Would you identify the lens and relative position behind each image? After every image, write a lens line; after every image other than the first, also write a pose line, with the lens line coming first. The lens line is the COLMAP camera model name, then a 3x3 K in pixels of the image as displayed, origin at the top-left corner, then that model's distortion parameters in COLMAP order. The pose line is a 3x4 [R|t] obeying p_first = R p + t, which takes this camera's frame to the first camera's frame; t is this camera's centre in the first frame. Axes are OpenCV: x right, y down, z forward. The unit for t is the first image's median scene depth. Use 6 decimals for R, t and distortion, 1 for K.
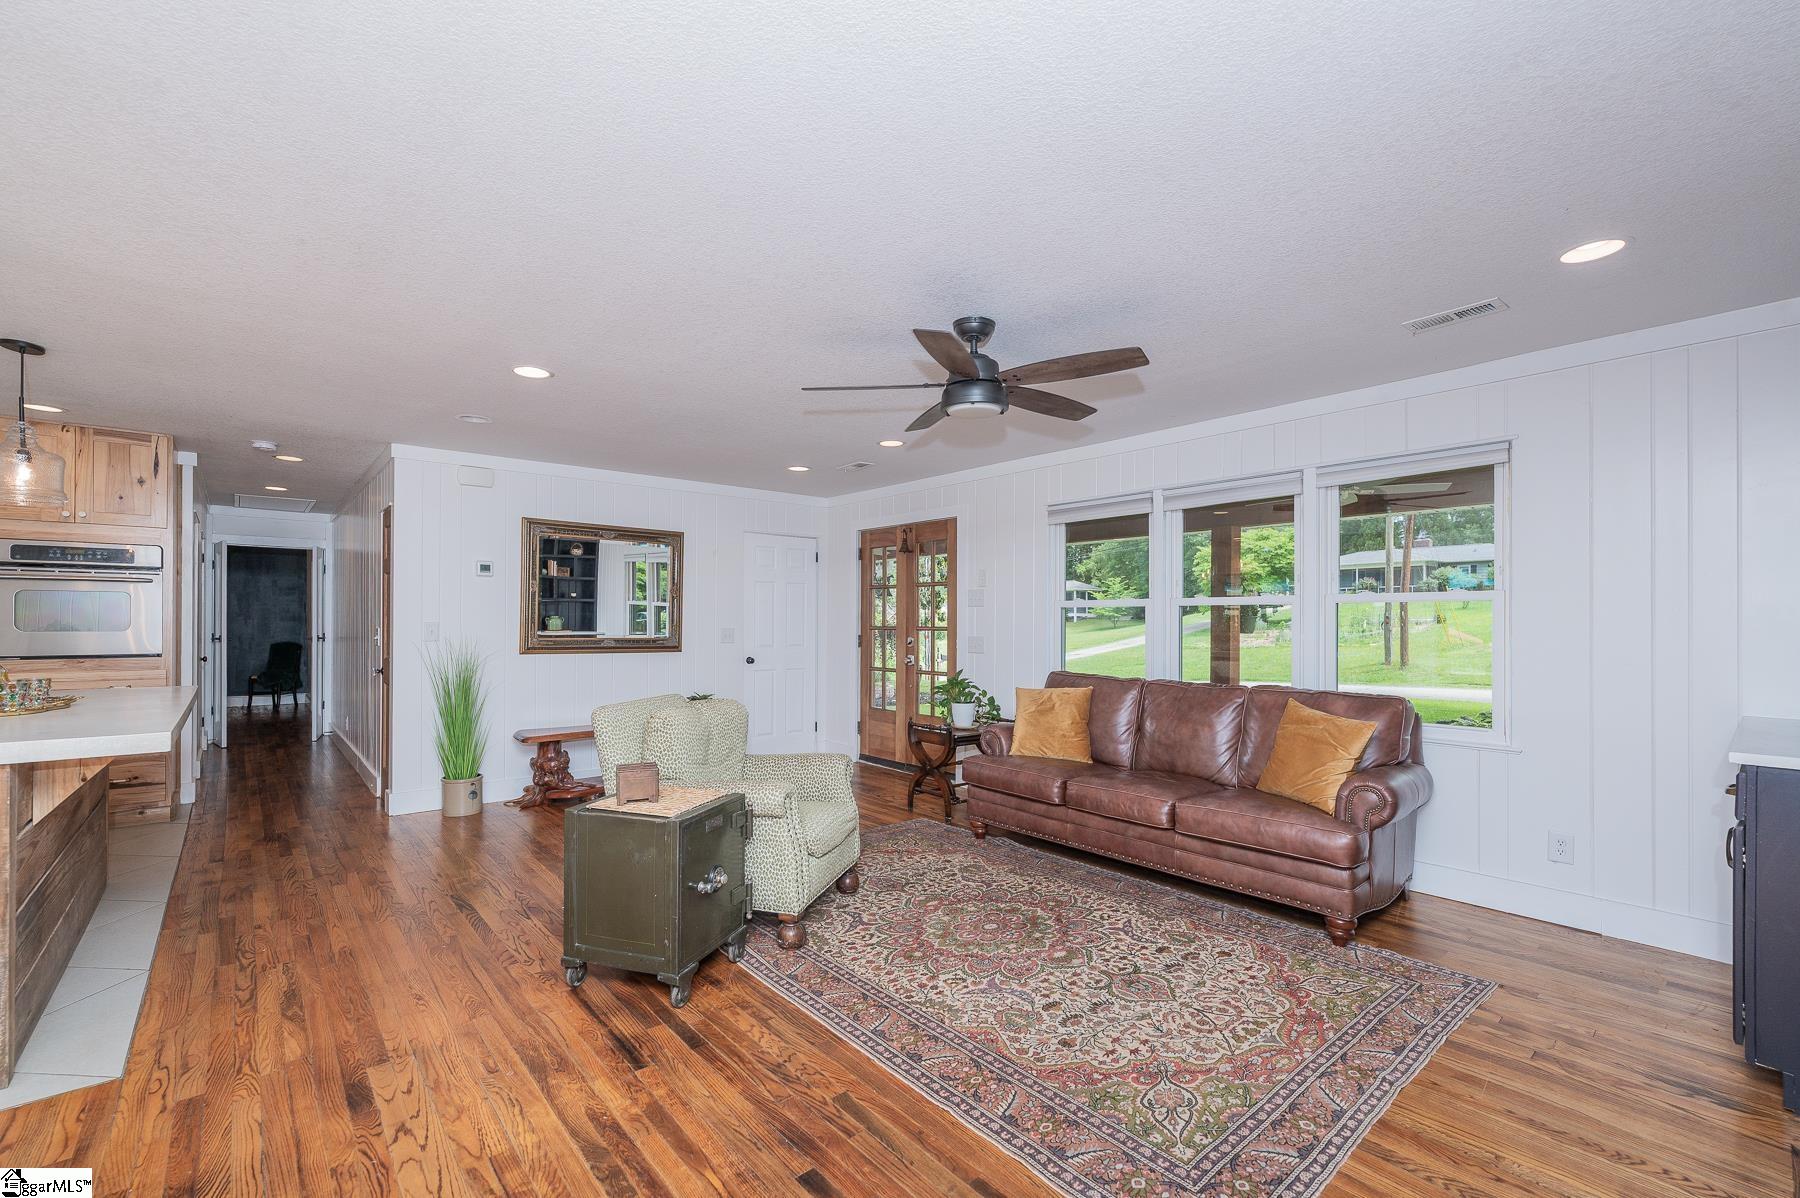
lens RADIAL K [[763.3, 0, 881.7], [0, 763.3, 619.7], [0, 0, 1]] dist [-0.000550, 0.000320]
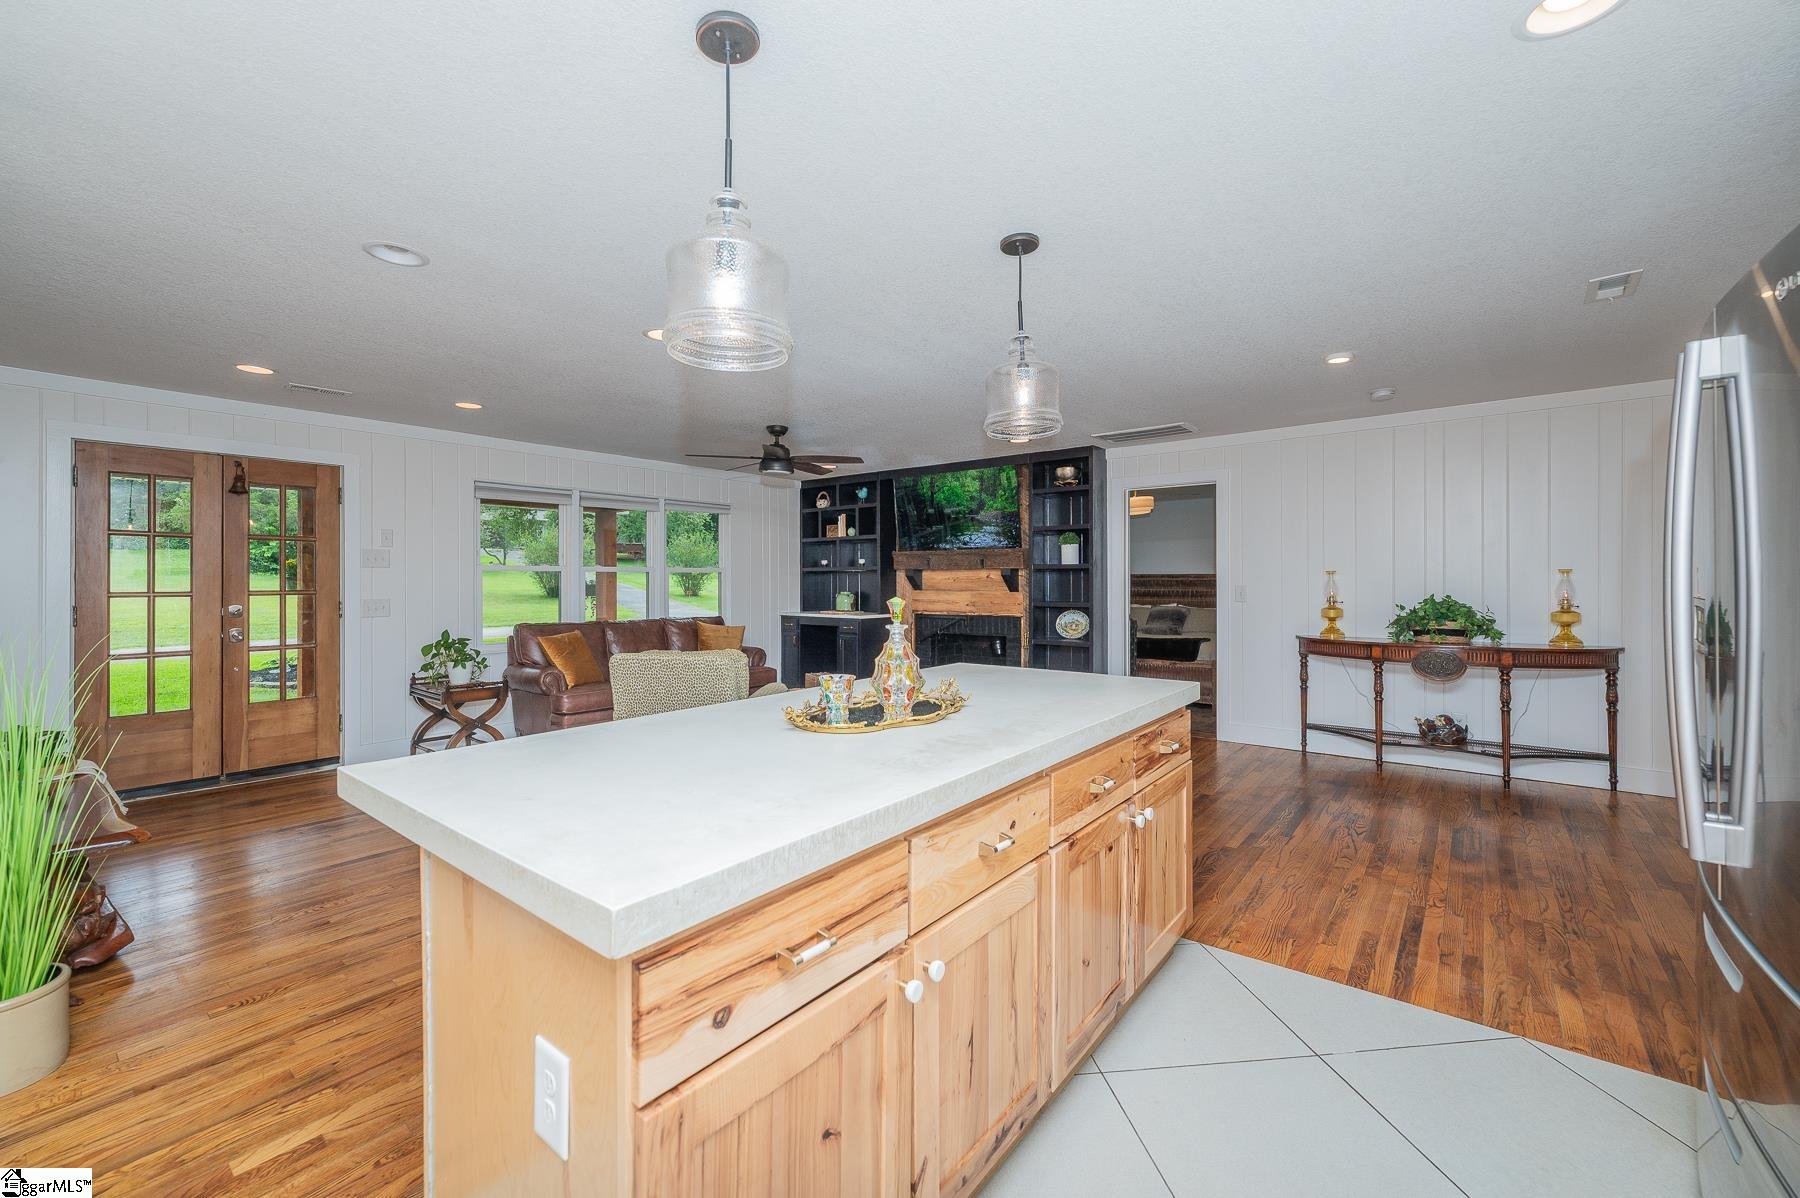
lens RADIAL K [[735.7, 0, 900.8], [0, 735.7, 581.5], [0, 0, 1]] dist [-0.002025, -0.000050]
pose [[-0.202161, -0.004227, 0.979343, -1.517823], [-0.002283, 0.999990, 0.003845, -0.007965], [-0.979350, -0.001459, -0.202168, 0.932533]]
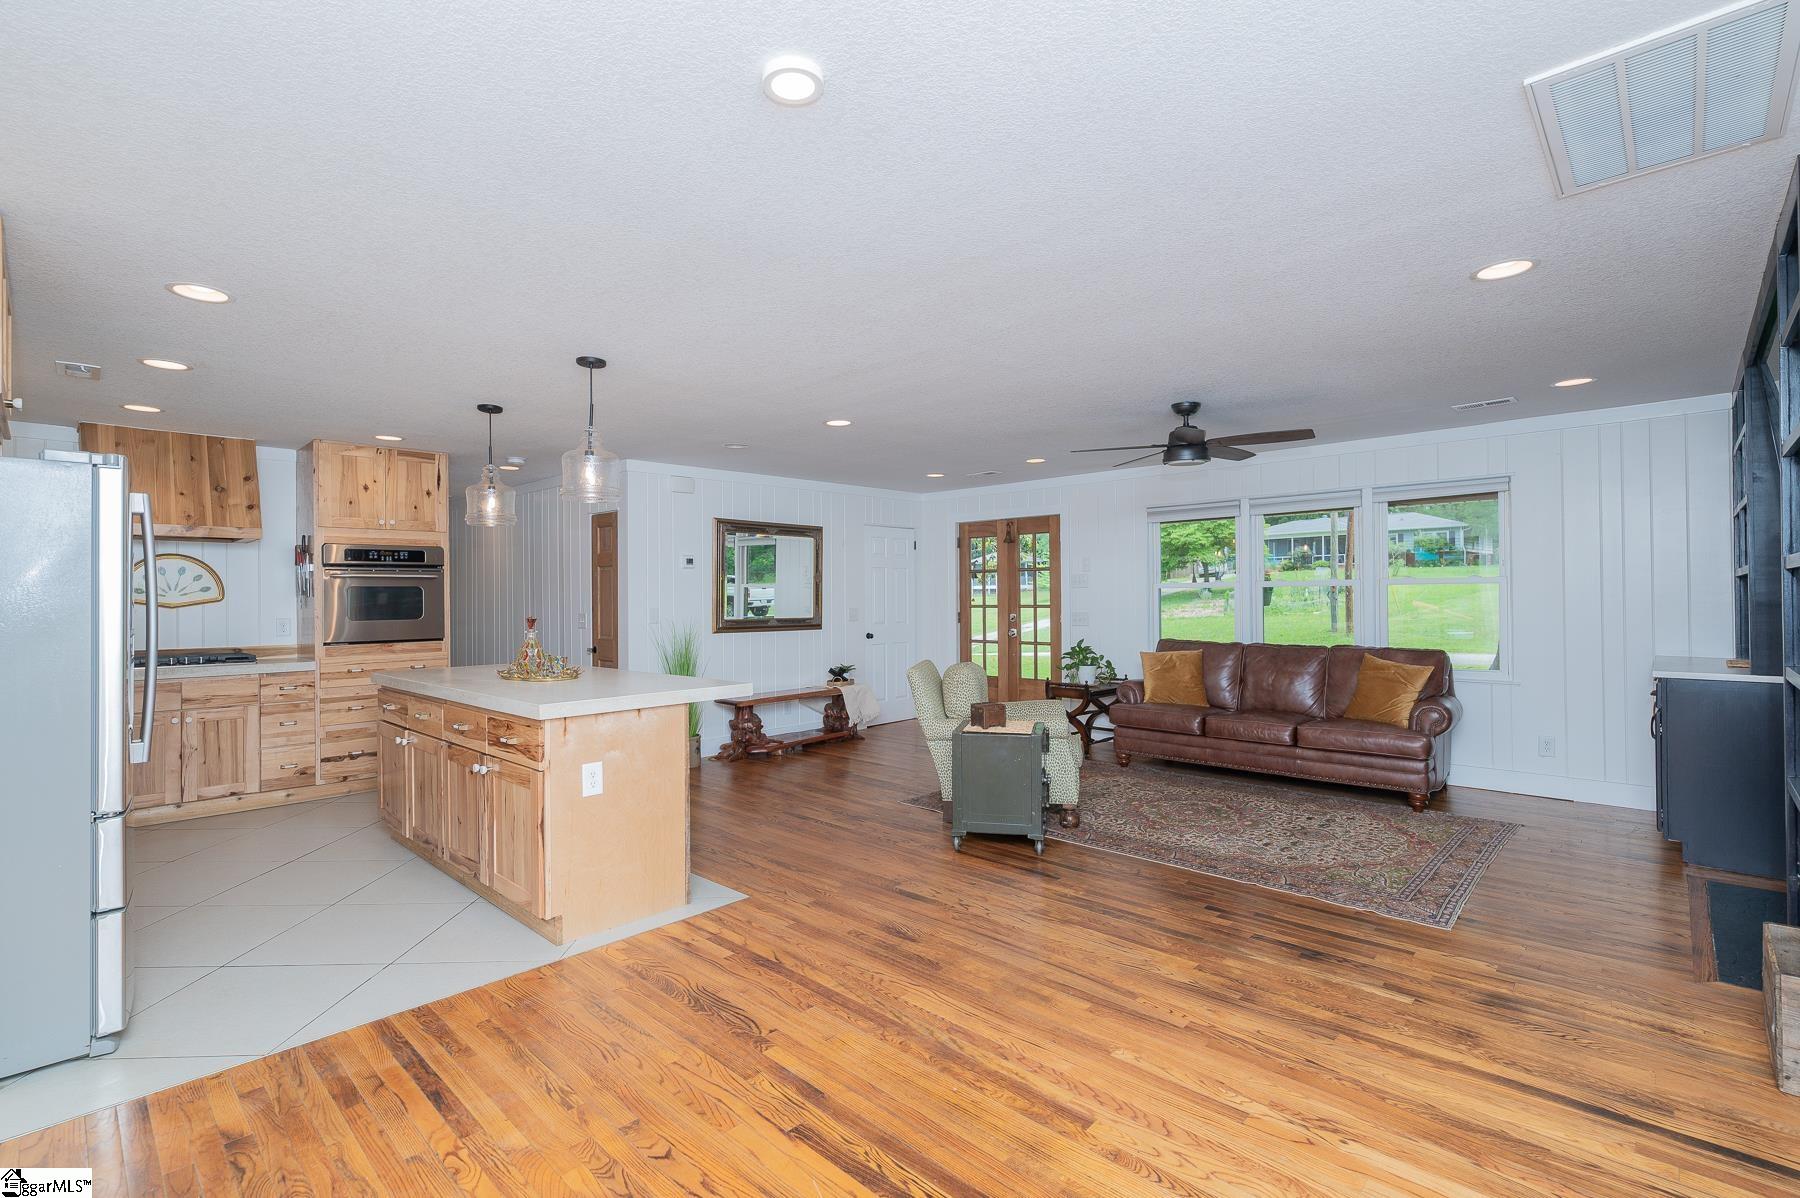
lens RADIAL K [[817.6, 0, 874.7], [0, 817.6, 591.1], [0, 0, 1]] dist [0.000033, -0.000308]
pose [[0.995416, -0.013211, 0.094720, -0.555864], [0.013464, 0.999907, -0.002036, -0.023349], [-0.094685, 0.003302, 0.995502, -0.463778]]
